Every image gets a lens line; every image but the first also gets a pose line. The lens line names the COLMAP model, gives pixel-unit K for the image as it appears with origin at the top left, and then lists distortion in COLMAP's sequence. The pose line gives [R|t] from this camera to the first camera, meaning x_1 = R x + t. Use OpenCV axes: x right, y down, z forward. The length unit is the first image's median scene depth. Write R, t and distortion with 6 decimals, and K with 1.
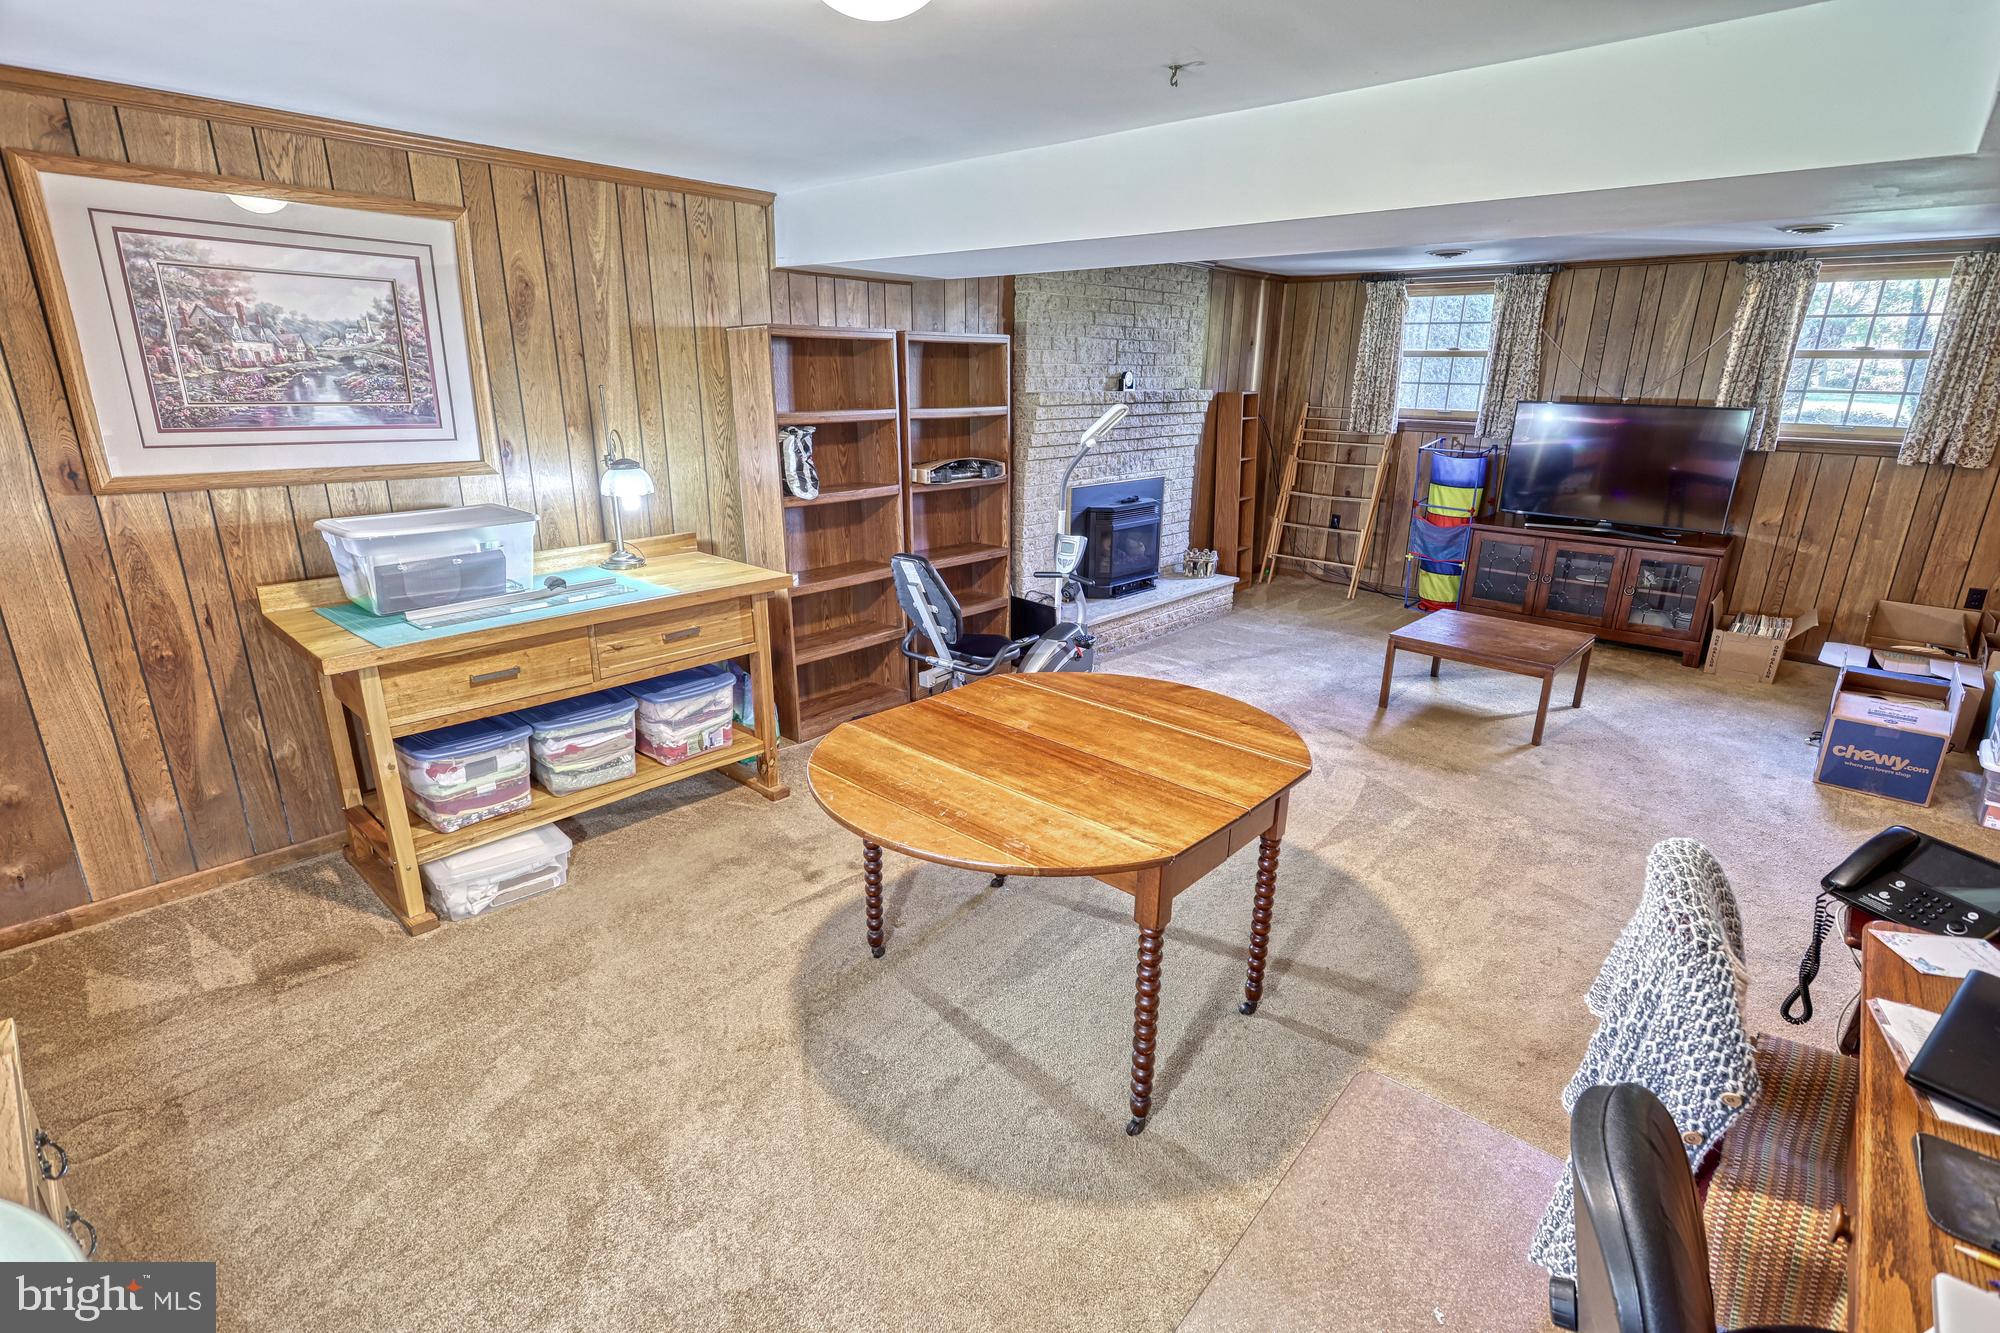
lens RADIAL K [[961.2, 0, 974.8], [0, 961.2, 676.2], [0, 0, 1]] dist [-0.003108, 0.001710]
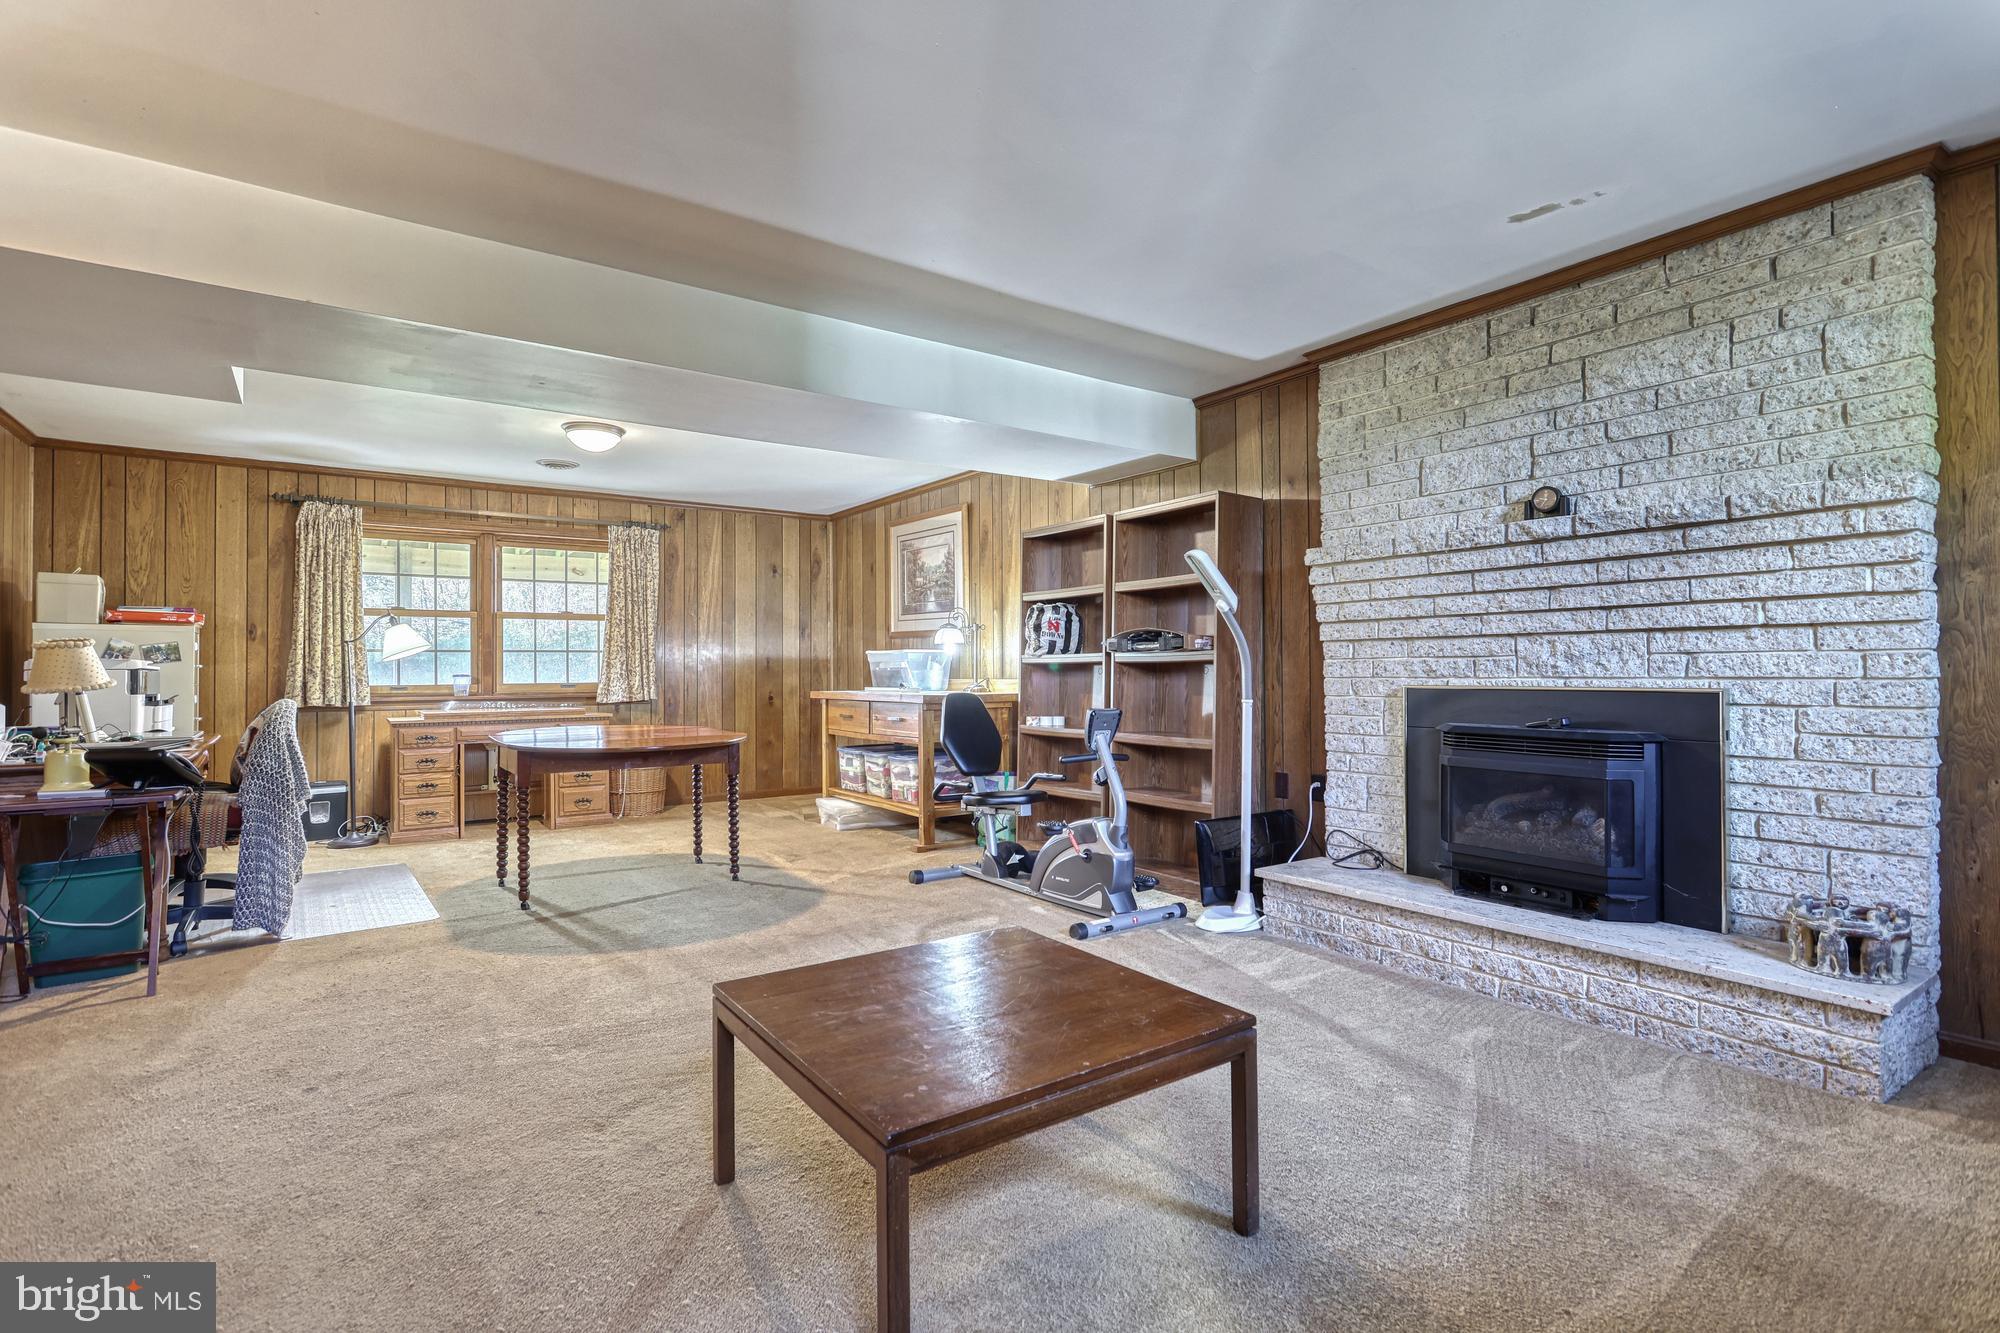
lens RADIAL K [[940.3, 0, 1002.9], [0, 940.3, 661.8], [0, 0, 1]] dist [-0.009129, 0.004619]
pose [[-0.199647, -0.008500, -0.979831, 0.920298], [-0.287912, 0.956332, 0.050368, -0.201976], [0.936615, 0.292161, -0.193376, 1.057528]]
